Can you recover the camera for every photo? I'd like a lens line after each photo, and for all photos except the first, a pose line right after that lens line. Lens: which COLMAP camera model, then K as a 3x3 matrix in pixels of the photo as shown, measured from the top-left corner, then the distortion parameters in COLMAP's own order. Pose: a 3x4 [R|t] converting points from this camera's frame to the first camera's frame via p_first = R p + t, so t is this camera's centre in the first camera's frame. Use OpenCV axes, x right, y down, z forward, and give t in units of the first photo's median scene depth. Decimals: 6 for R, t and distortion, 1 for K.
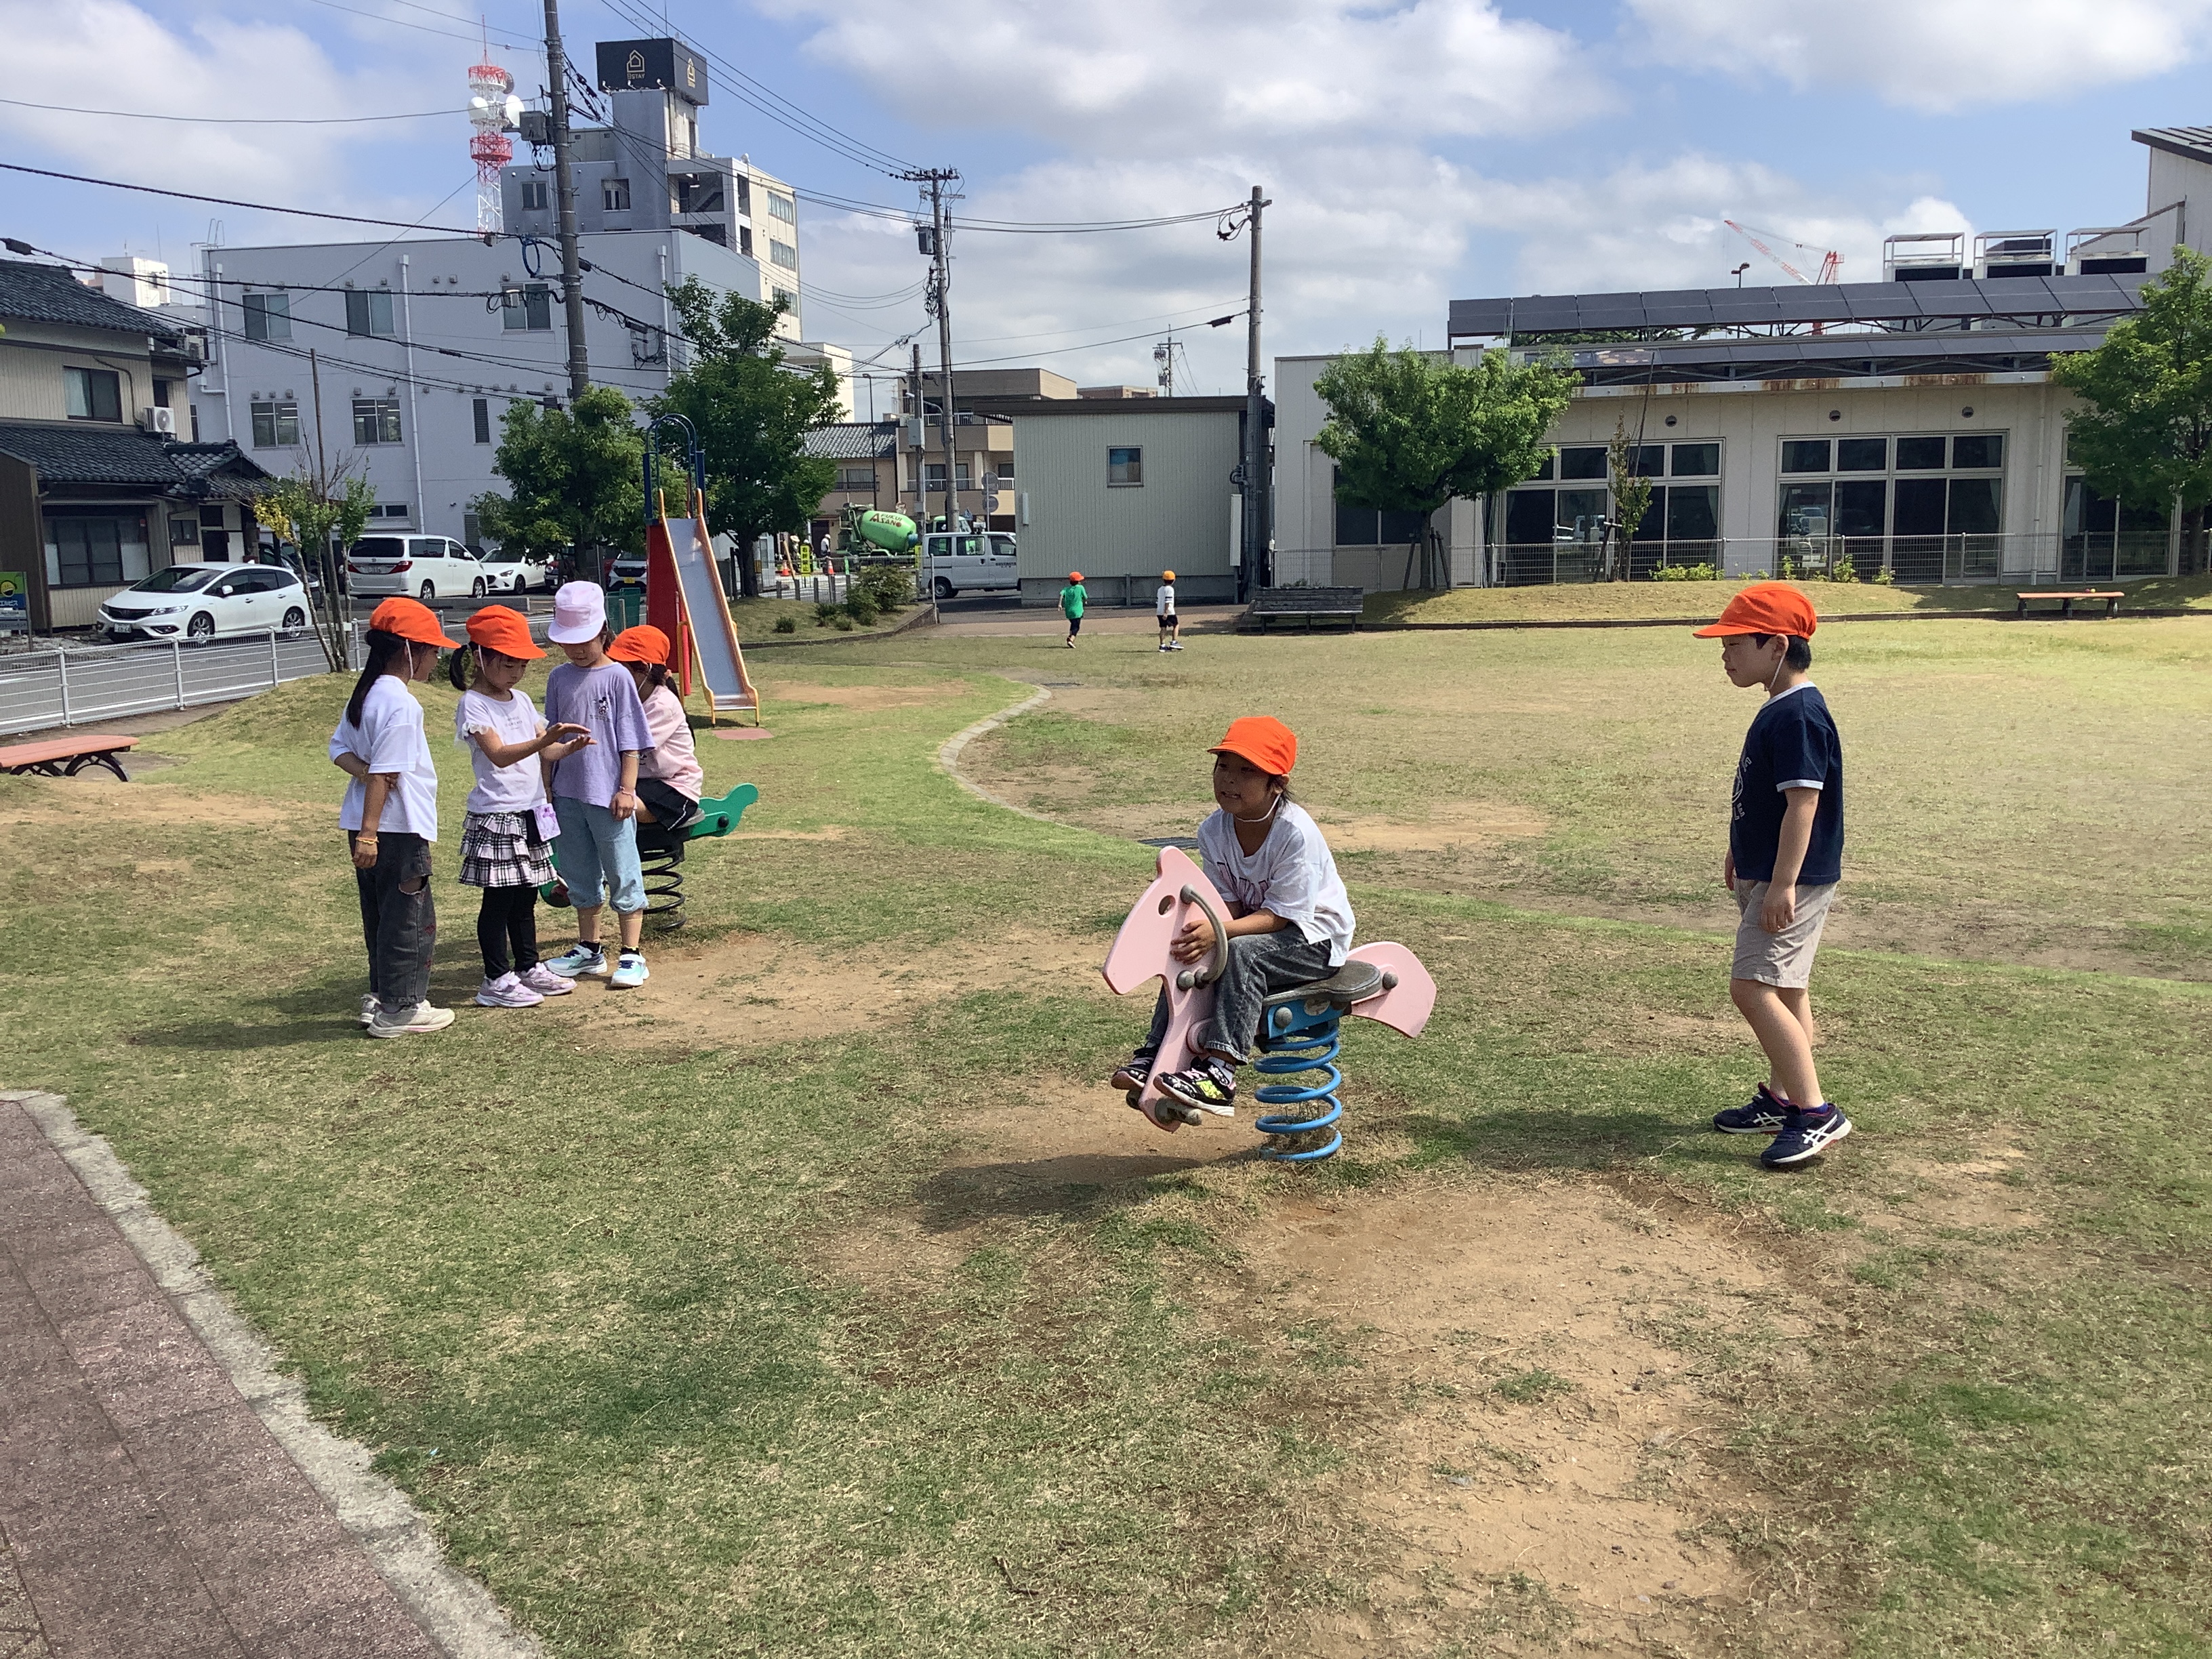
lens RADIAL K [[2022.3, 0, 1080.3], [0, 2022.3, 829.1], [0, 0, 1]] dist [0.105099, -0.200366]
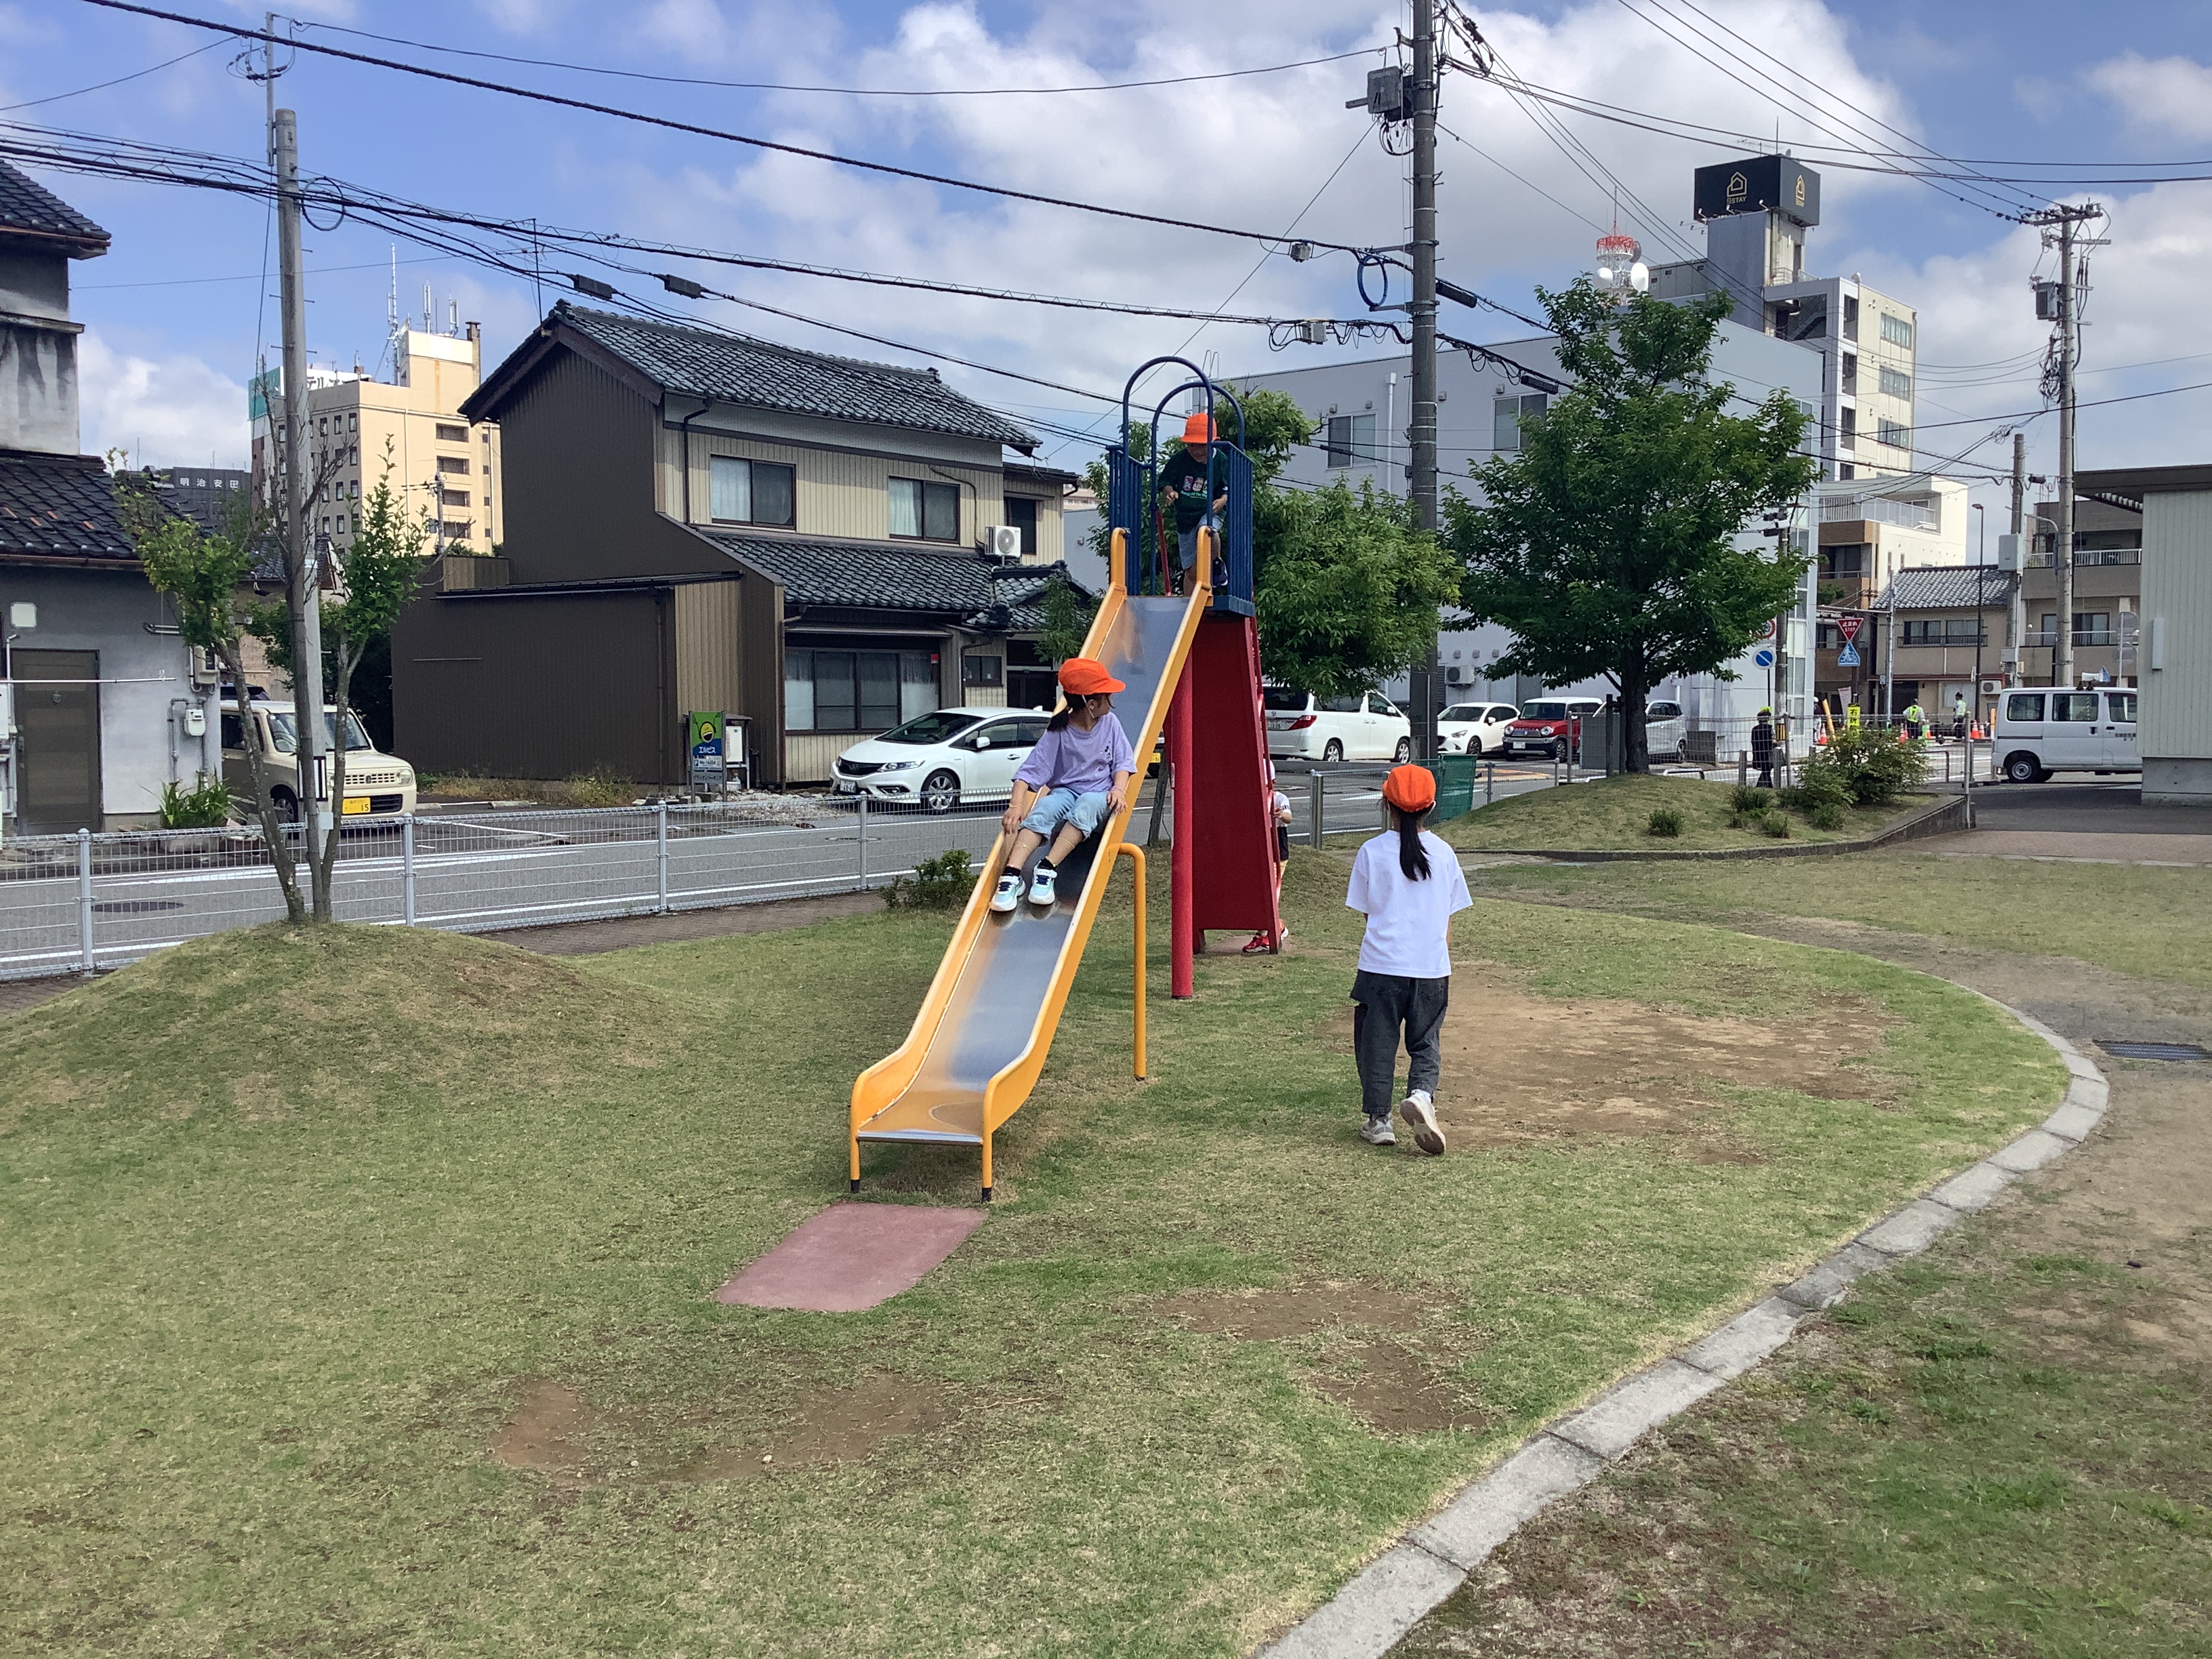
lens RADIAL K [[2024.4, 0, 1109.4], [0, 2024.4, 834.6], [0, 0, 1]] dist [0.130248, -0.247734]
pose [[0.871296, 0.052319, -0.487962, 0.003477], [-0.090268, 0.994422, -0.054559, -0.040601], [0.482385, 0.091584, 0.871158, 0.326125]]
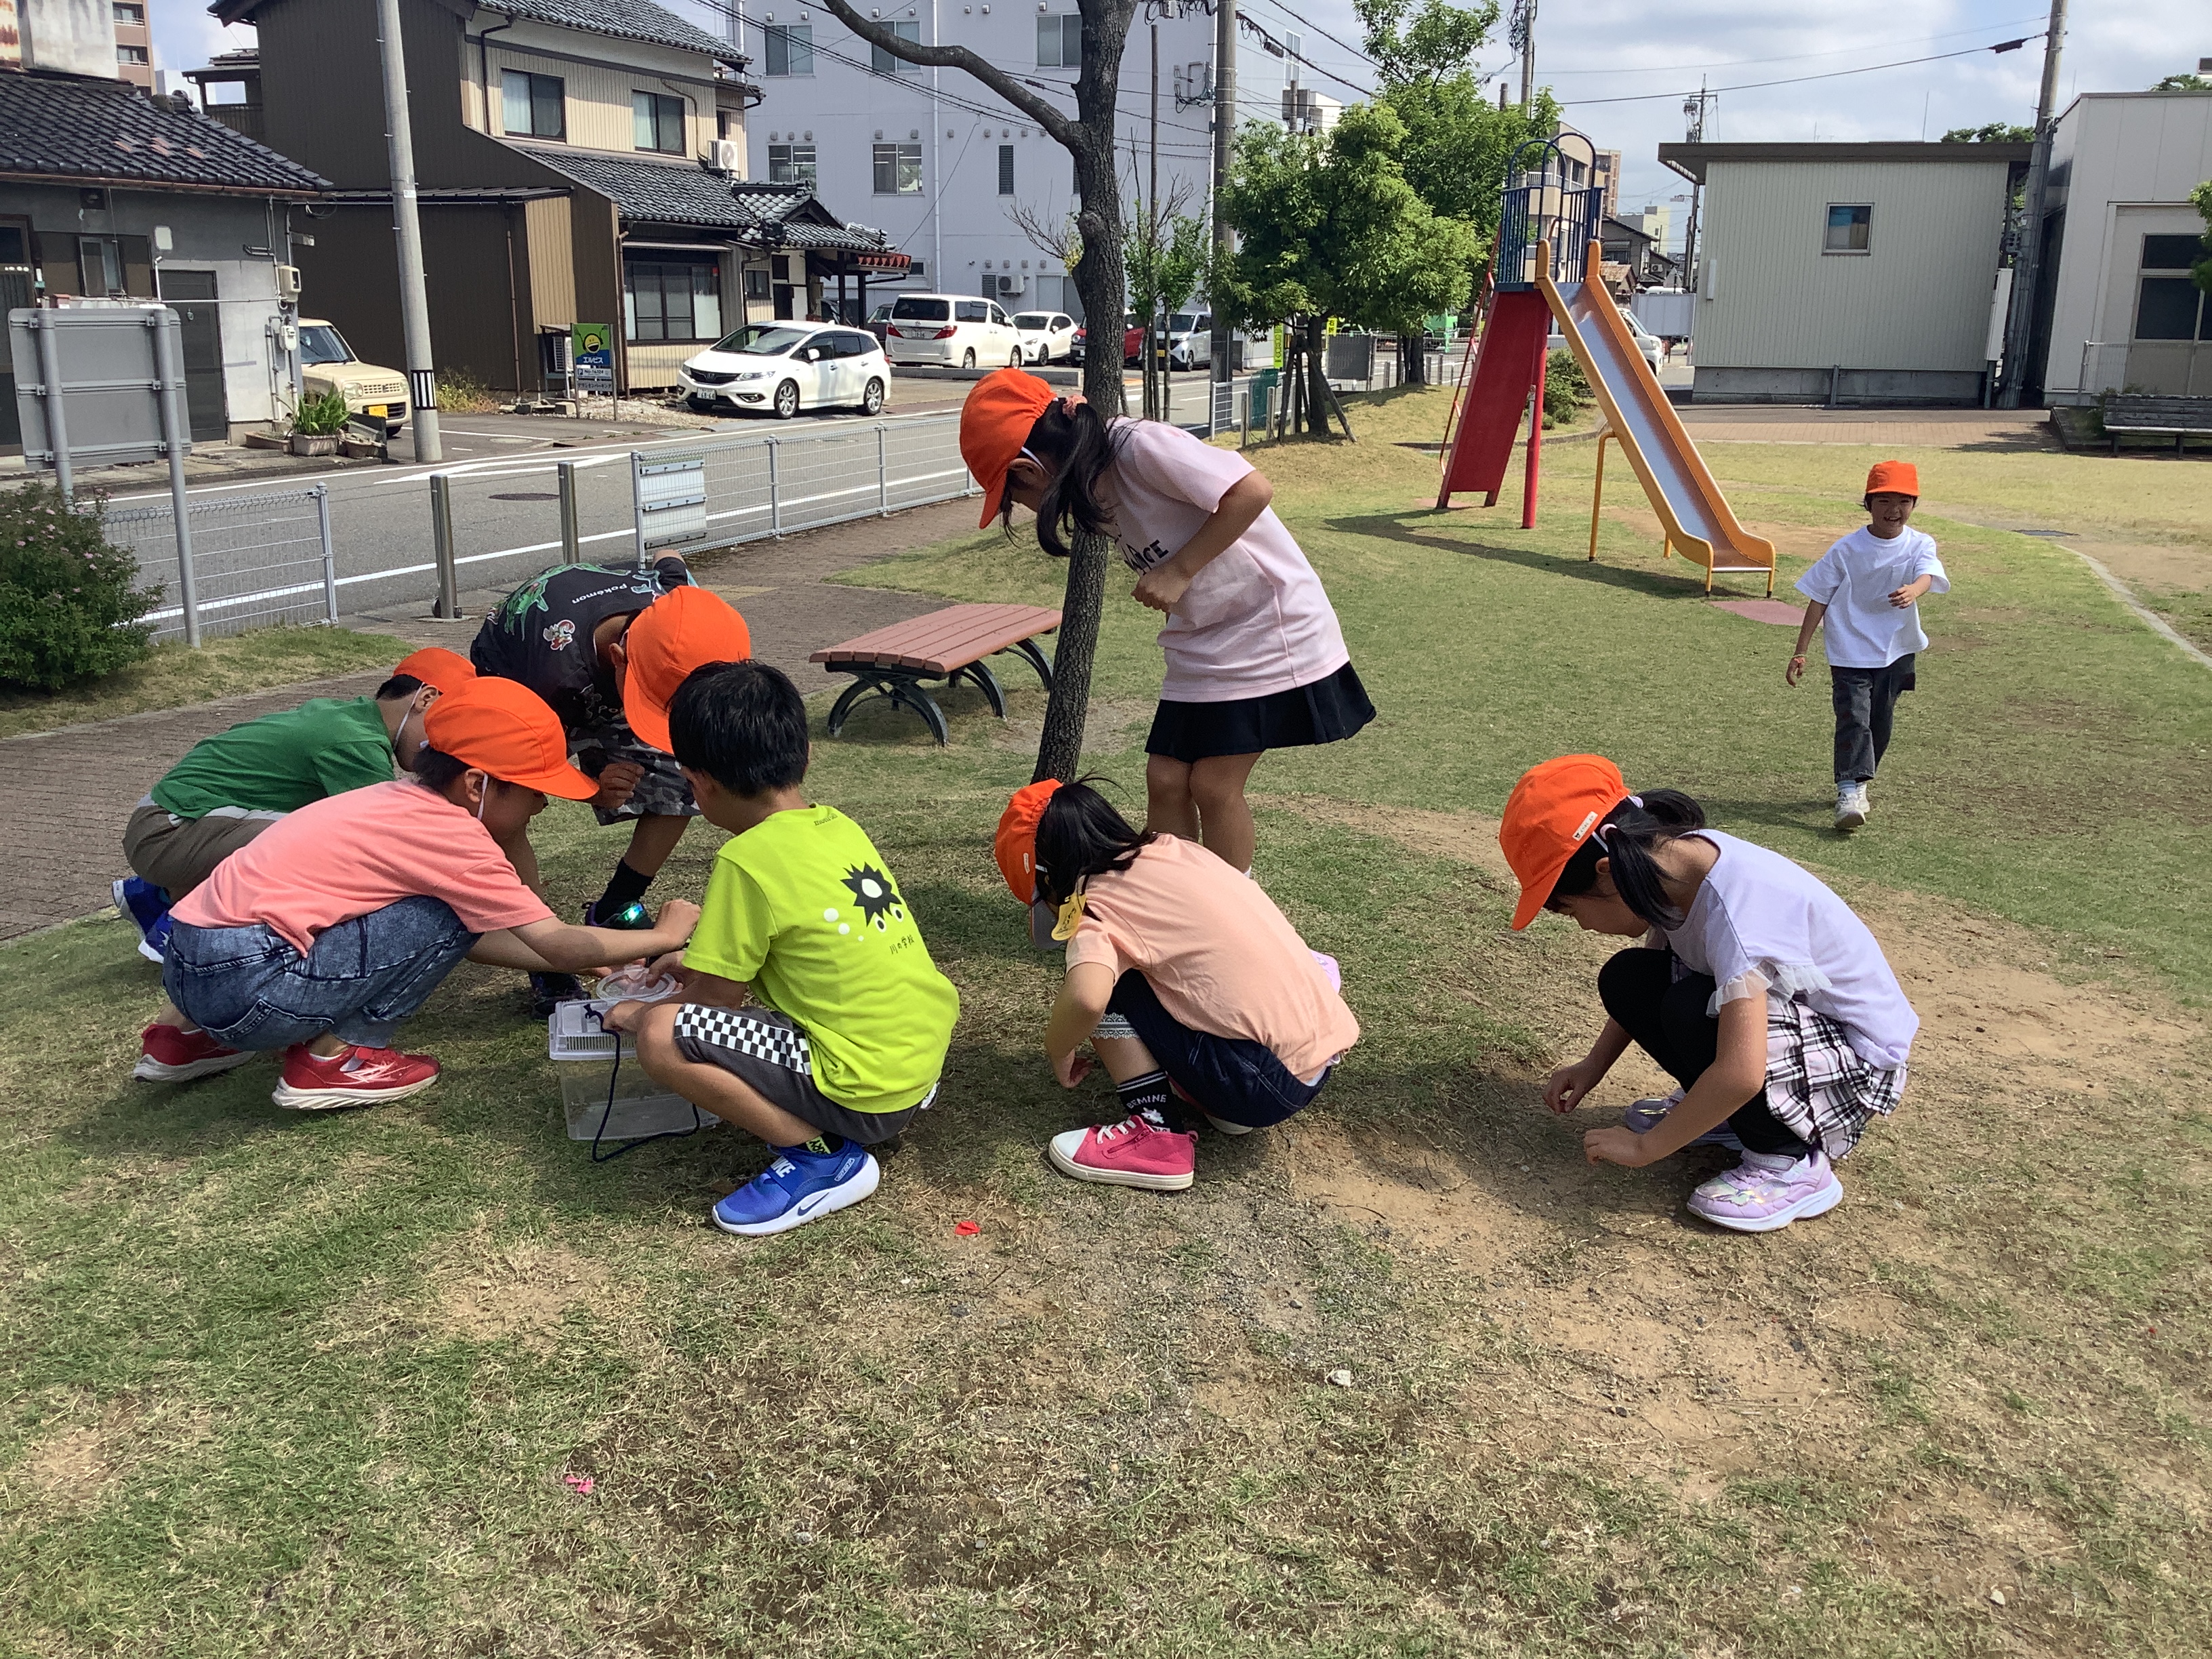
lens RADIAL K [[2024.4, 0, 1109.4], [0, 2024.4, 834.6], [0, 0, 1]] dist [0.130248, -0.247734]
pose [[0.982842, 0.074870, -0.168570, -0.115542], [-0.056148, 0.991982, 0.113219, -0.016066], [0.175695, -0.101811, 0.979166, 0.123784]]
